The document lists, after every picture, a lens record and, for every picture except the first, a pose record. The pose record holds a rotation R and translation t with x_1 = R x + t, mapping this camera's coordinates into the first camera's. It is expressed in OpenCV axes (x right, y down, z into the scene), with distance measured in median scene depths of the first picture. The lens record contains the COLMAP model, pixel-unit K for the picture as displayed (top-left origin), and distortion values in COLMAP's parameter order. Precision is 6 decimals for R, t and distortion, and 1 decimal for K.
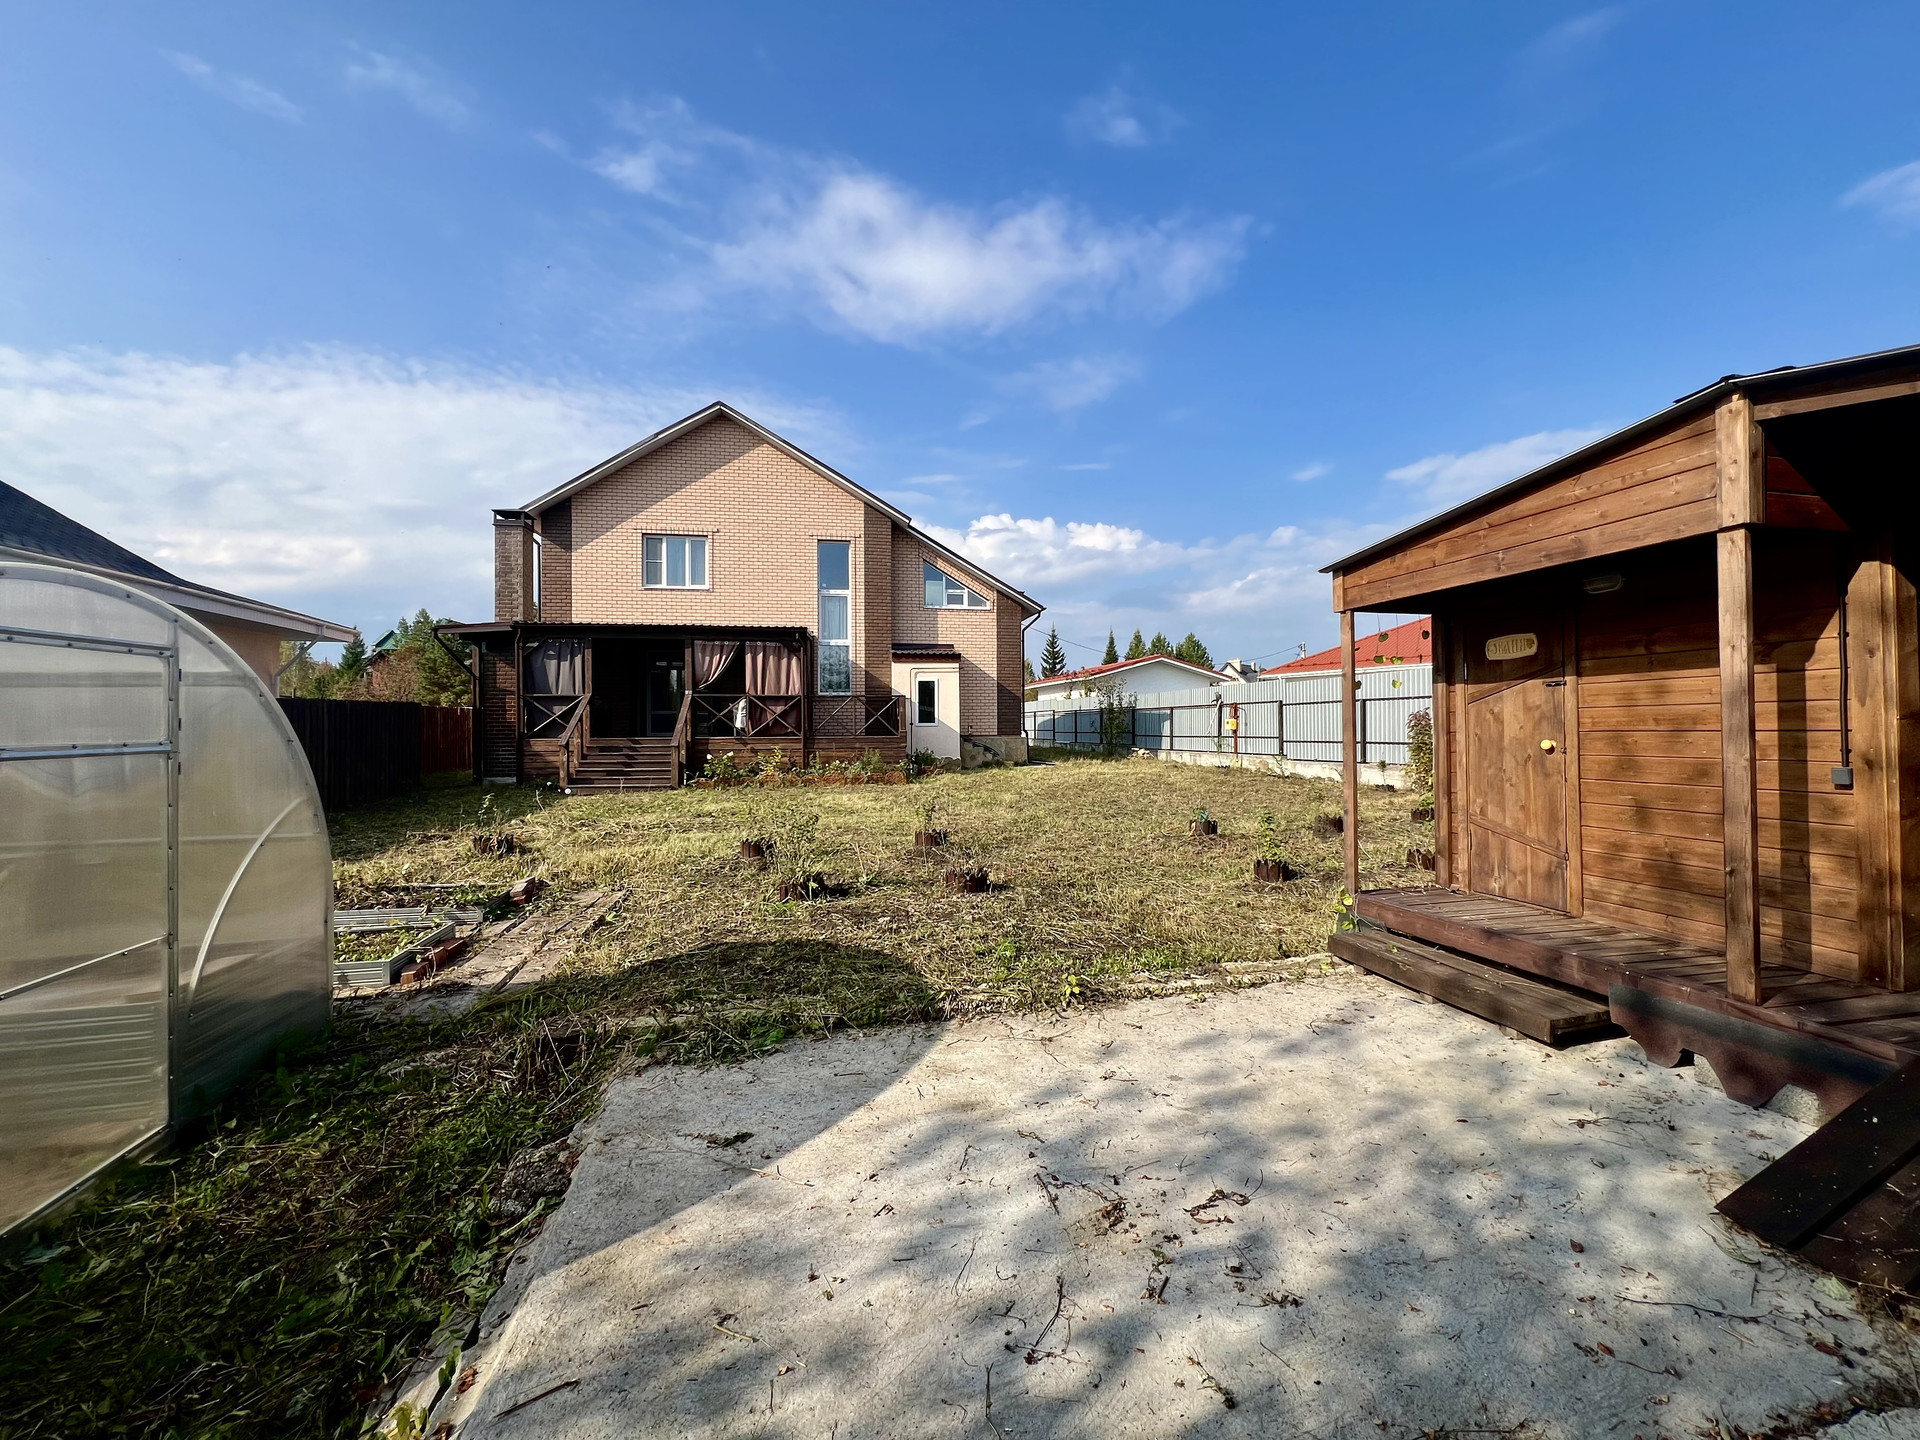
lens RADIAL K [[767.8, 0, 959.1], [0, 767.8, 714.7], [0, 0, 1]] dist [0.006636, 0.000428]
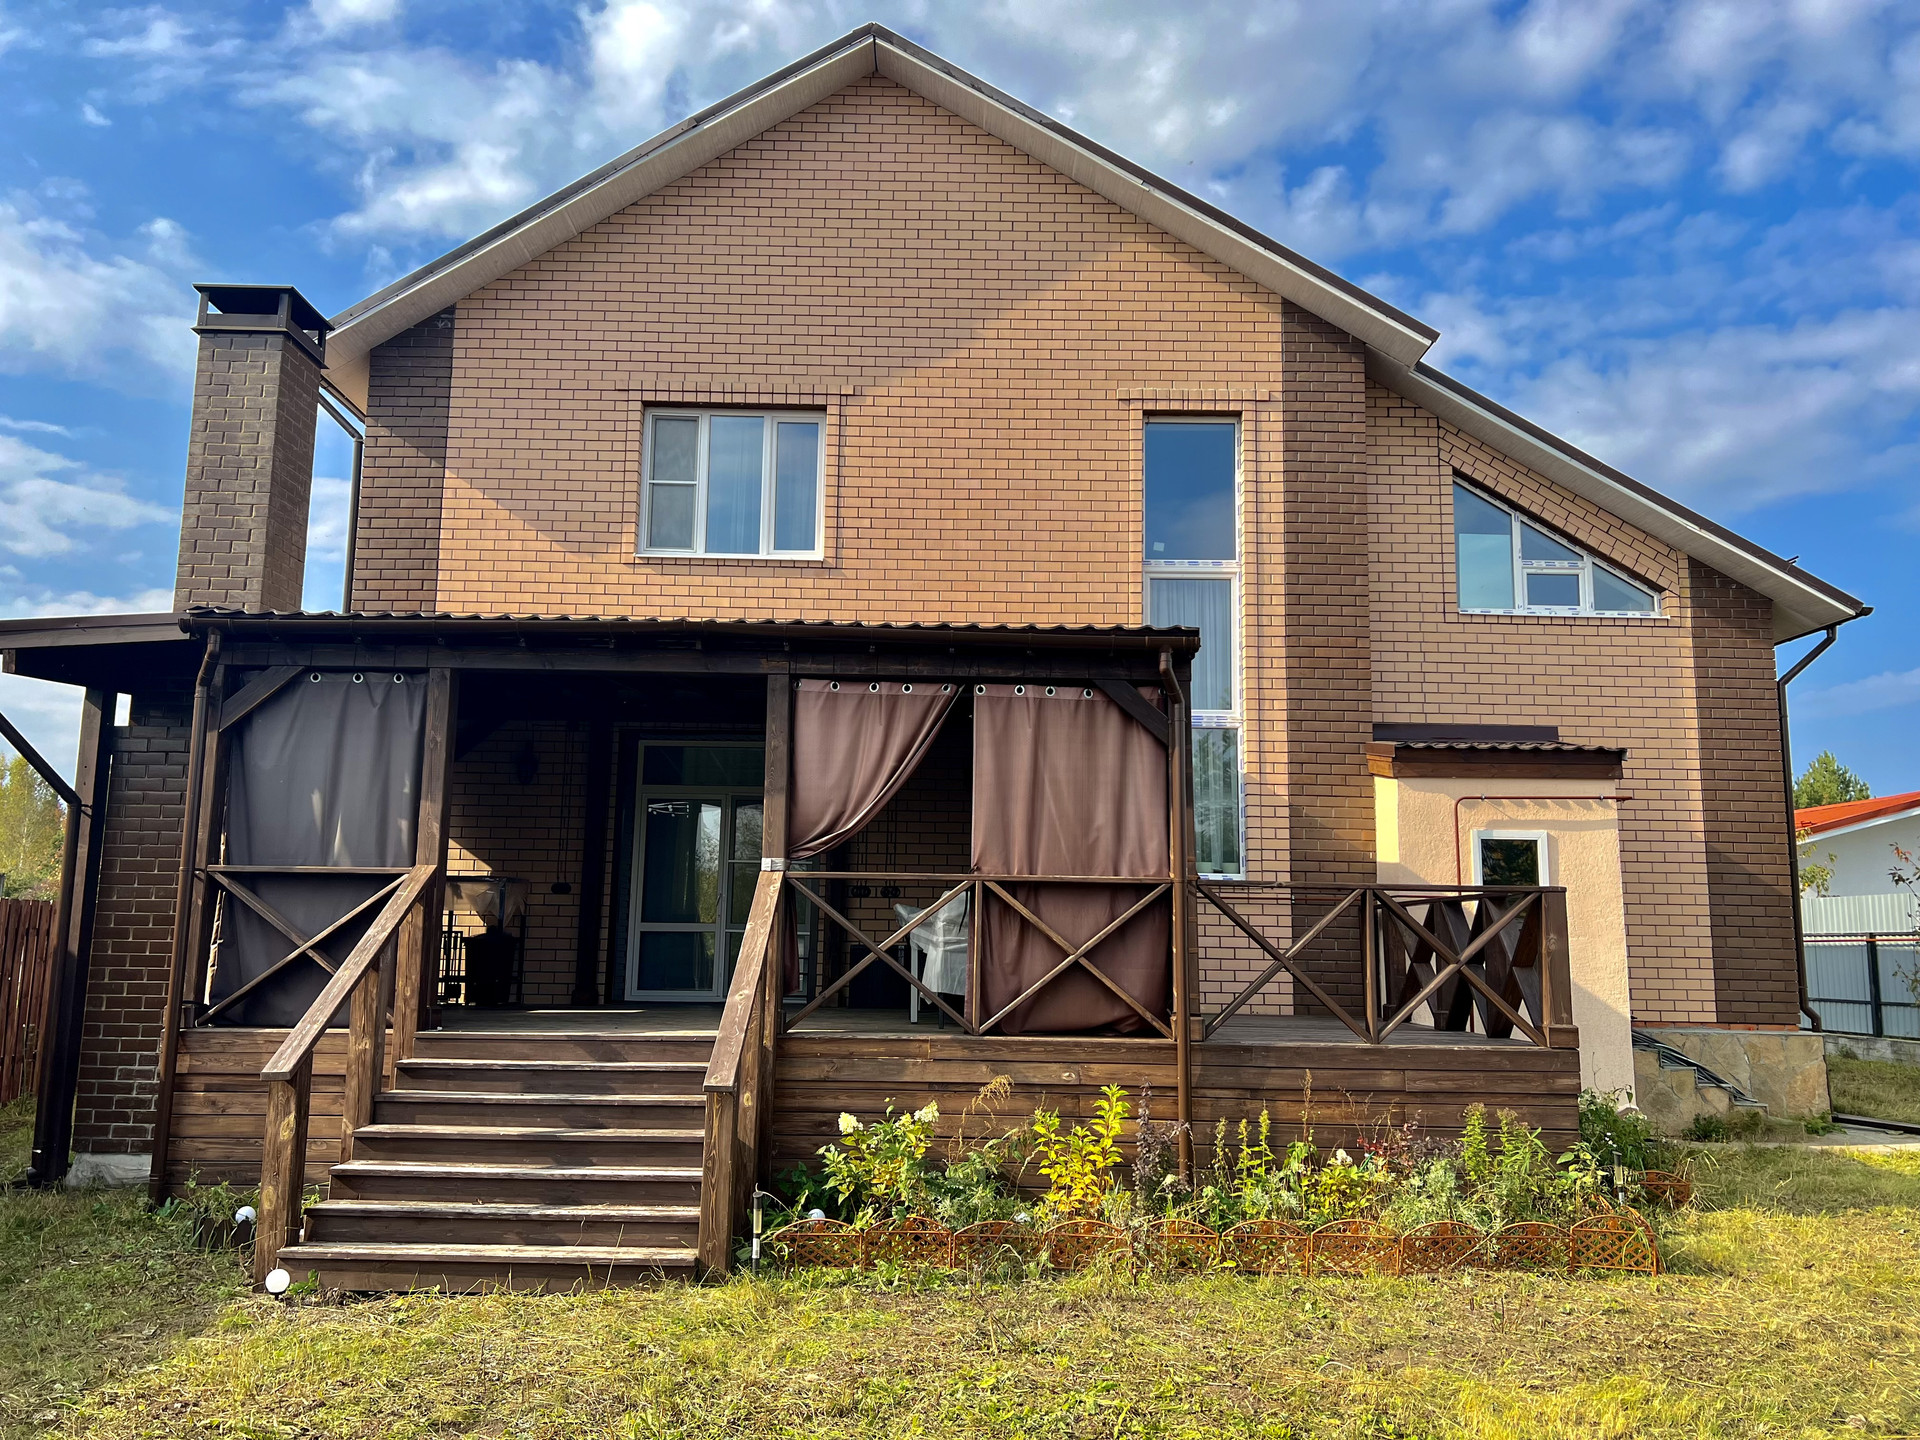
lens RADIAL K [[1438.2, 0, 957.8], [0, 1438.2, 727.8], [0, 0, 1]] dist [0.068980, -0.011481]
pose [[0.984114, -0.008113, -0.177352, -0.162061], [-0.016263, 0.990636, -0.135561, -0.006618], [0.176791, 0.136292, 0.974766, 0.419398]]
